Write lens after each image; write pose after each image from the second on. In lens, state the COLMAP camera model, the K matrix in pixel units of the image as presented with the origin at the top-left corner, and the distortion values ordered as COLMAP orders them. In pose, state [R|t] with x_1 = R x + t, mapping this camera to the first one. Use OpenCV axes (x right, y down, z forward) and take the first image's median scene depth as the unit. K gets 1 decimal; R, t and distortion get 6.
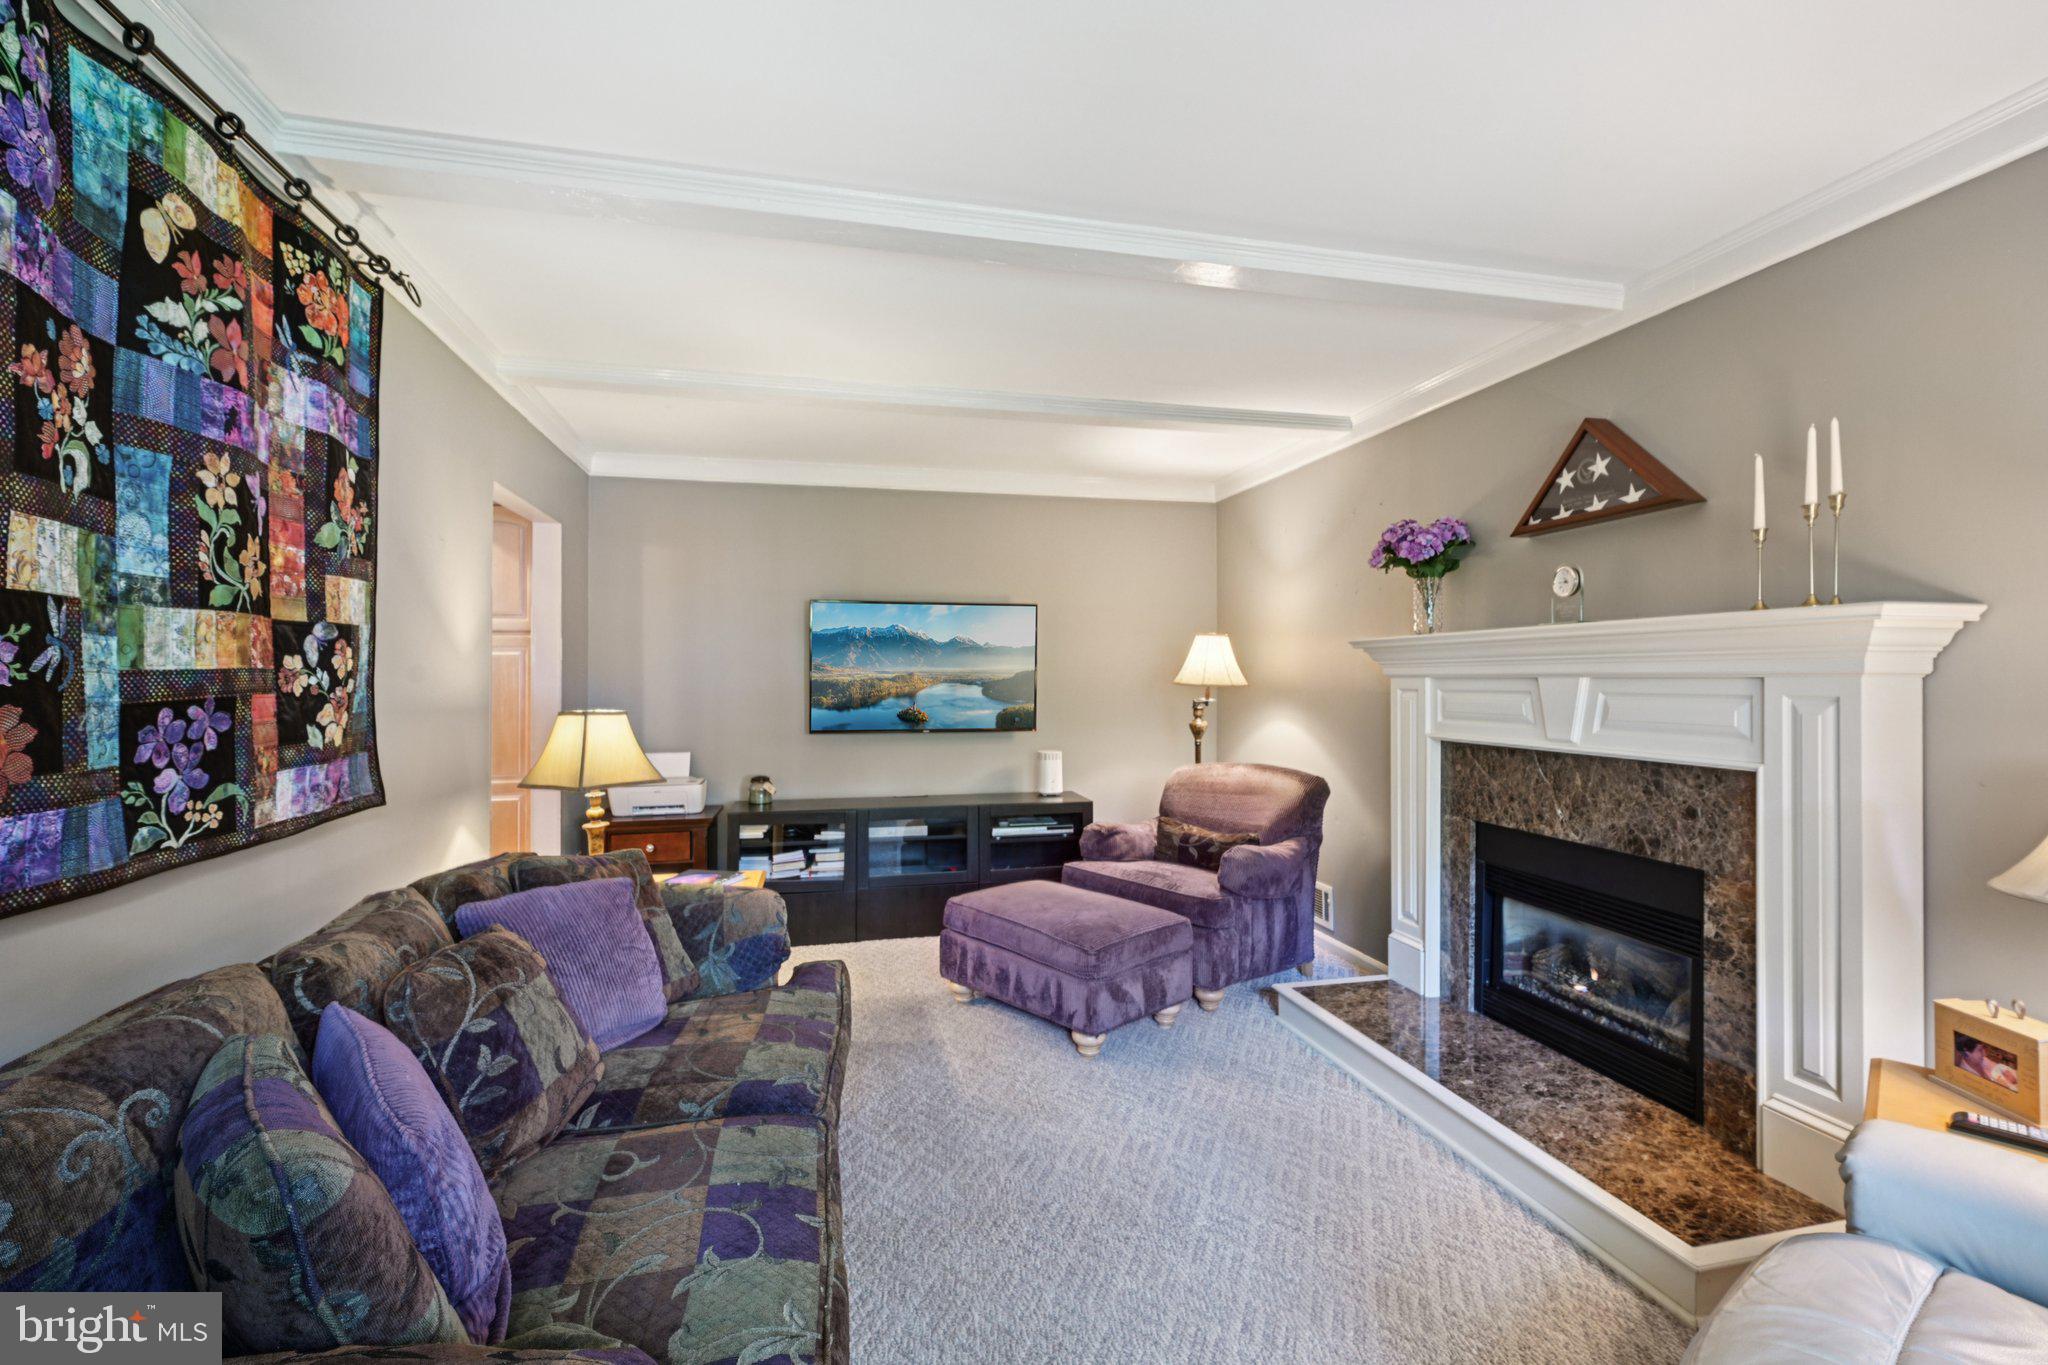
lens RADIAL K [[878.9, 0, 1026.6], [0, 878.9, 684.7], [0, 0, 1]] dist [-0.002029, -0.000793]
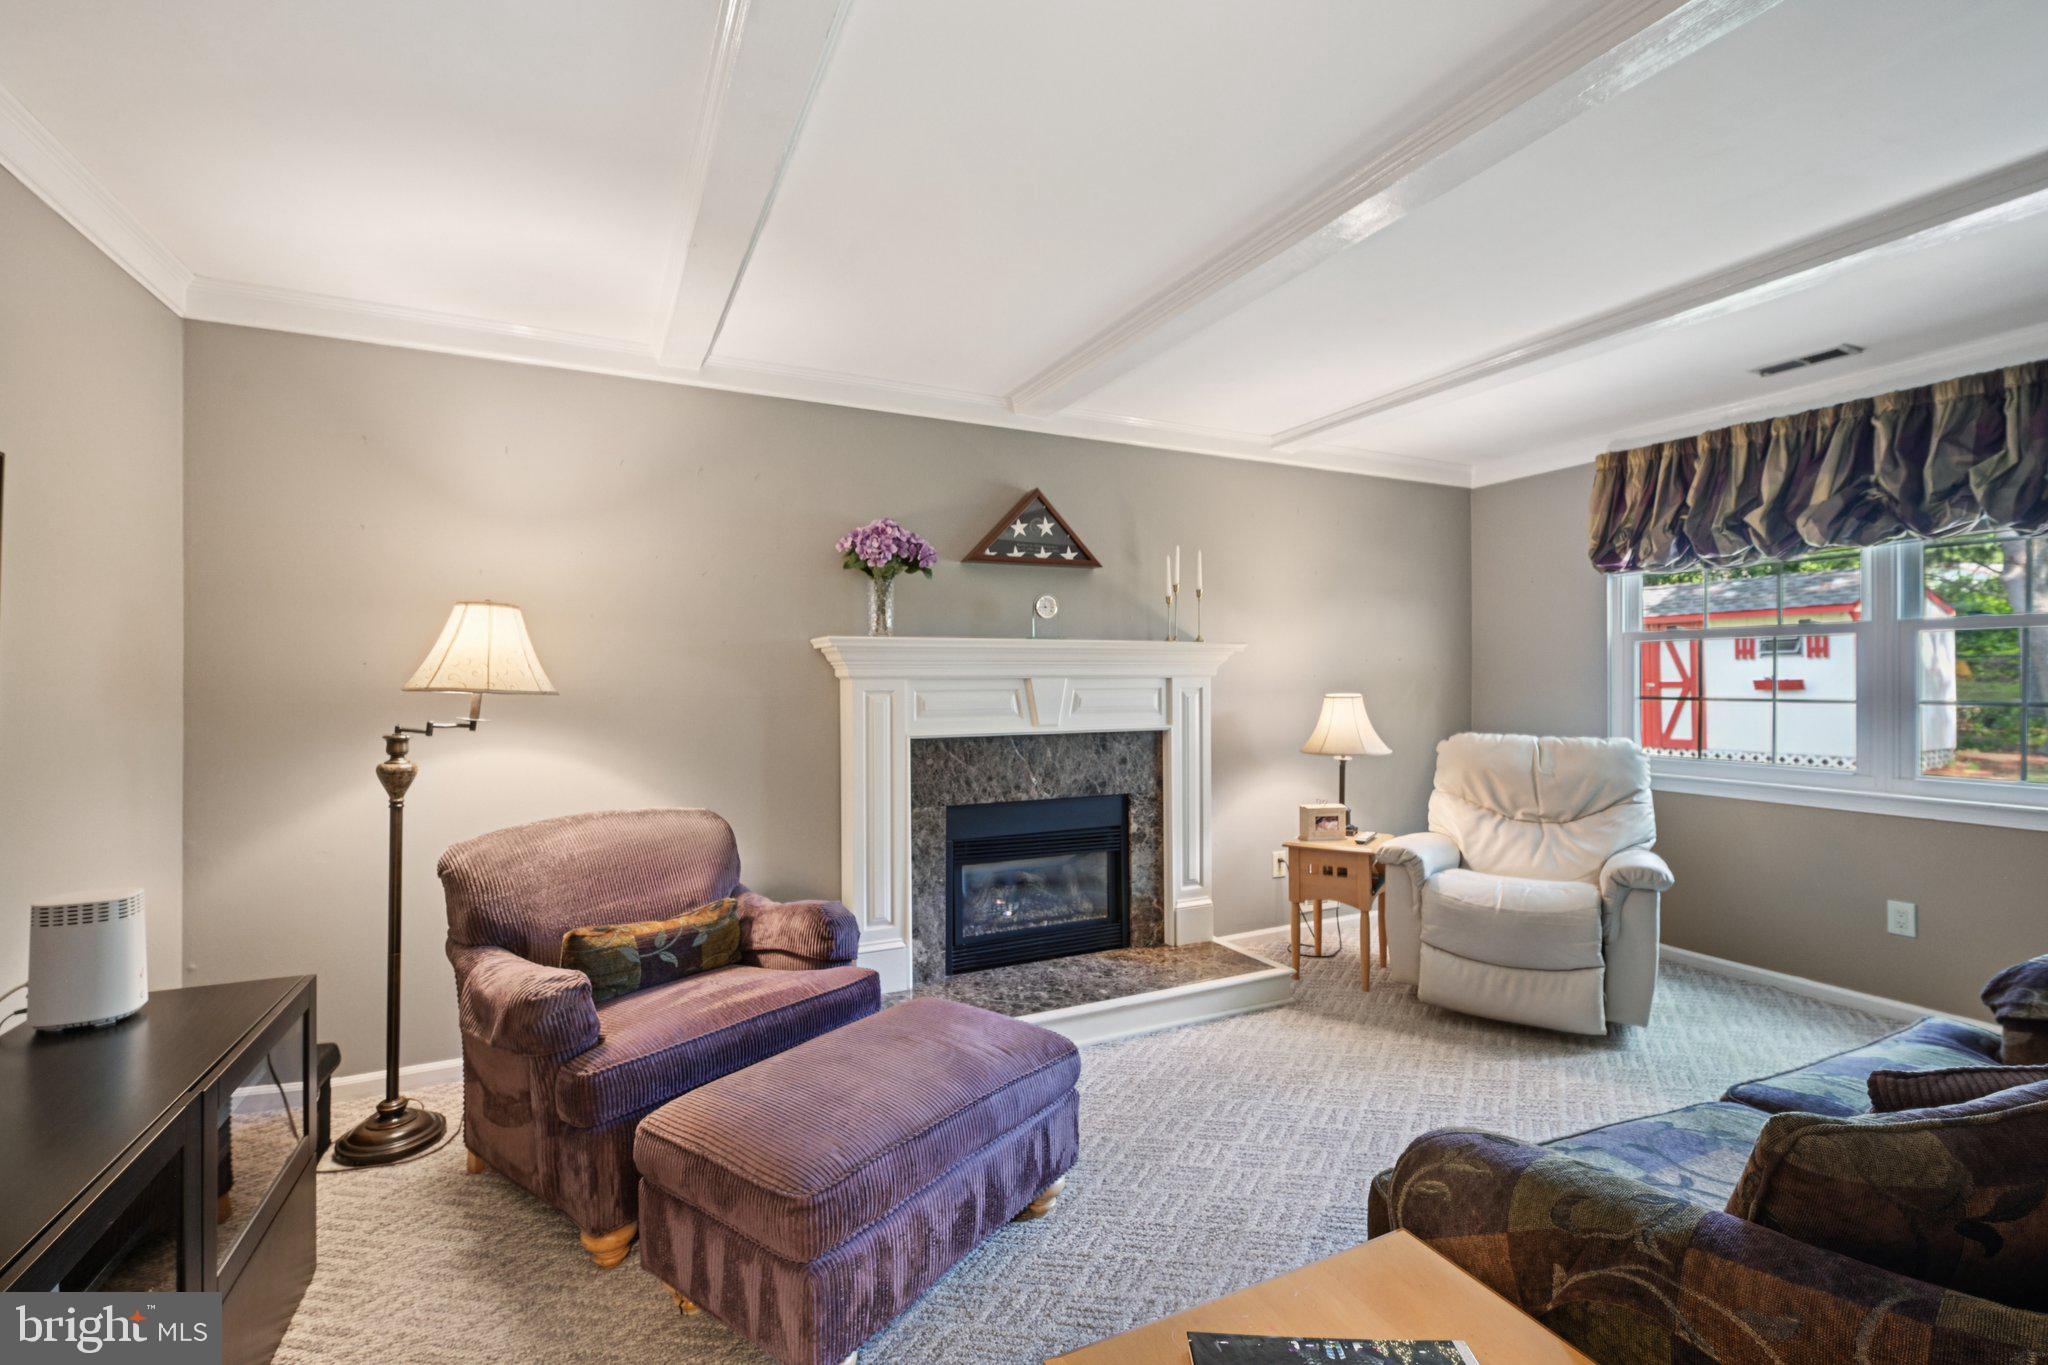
lens RADIAL K [[878.9, 0, 1019.7], [0, 878.9, 684.0], [0, 0, 1]] dist [-0.002029, -0.000793]
pose [[-0.200492, -0.003912, 0.979687, -0.818489], [0.012418, 0.999902, 0.006534, -0.010269], [-0.979617, 0.013476, -0.200424, 1.523638]]
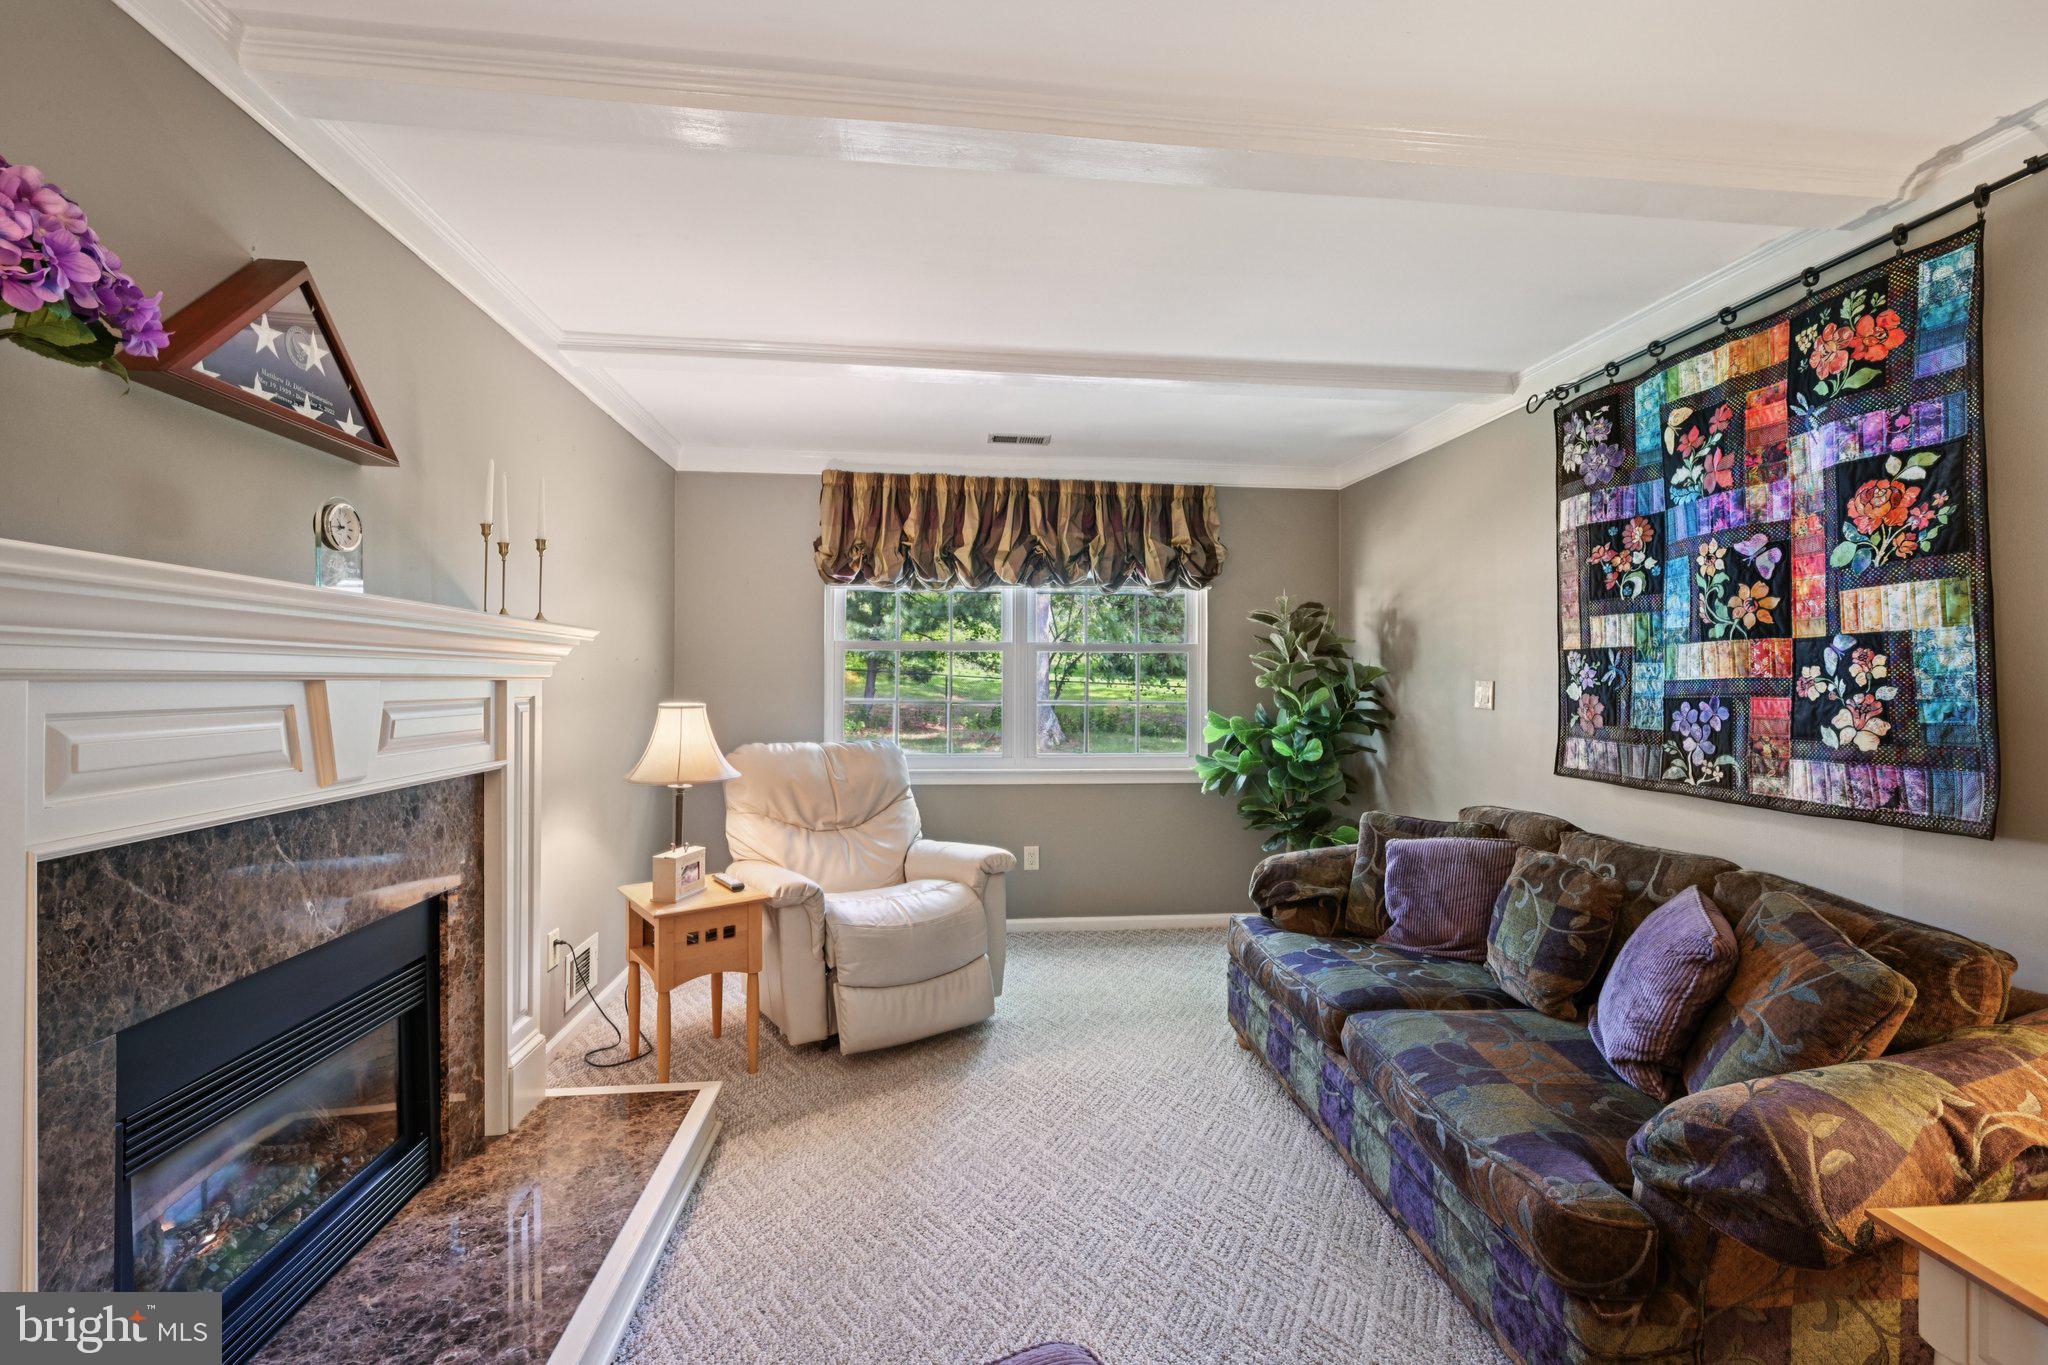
lens RADIAL K [[878.9, 0, 1012.1], [0, 878.9, 681.5], [0, 0, 1]] dist [-0.002029, -0.000793]
pose [[-0.990338, -0.002921, 0.138641, 0.060287], [-0.001923, 0.999971, 0.007329, -0.014876], [-0.138658, 0.006991, -0.990316, 1.806055]]
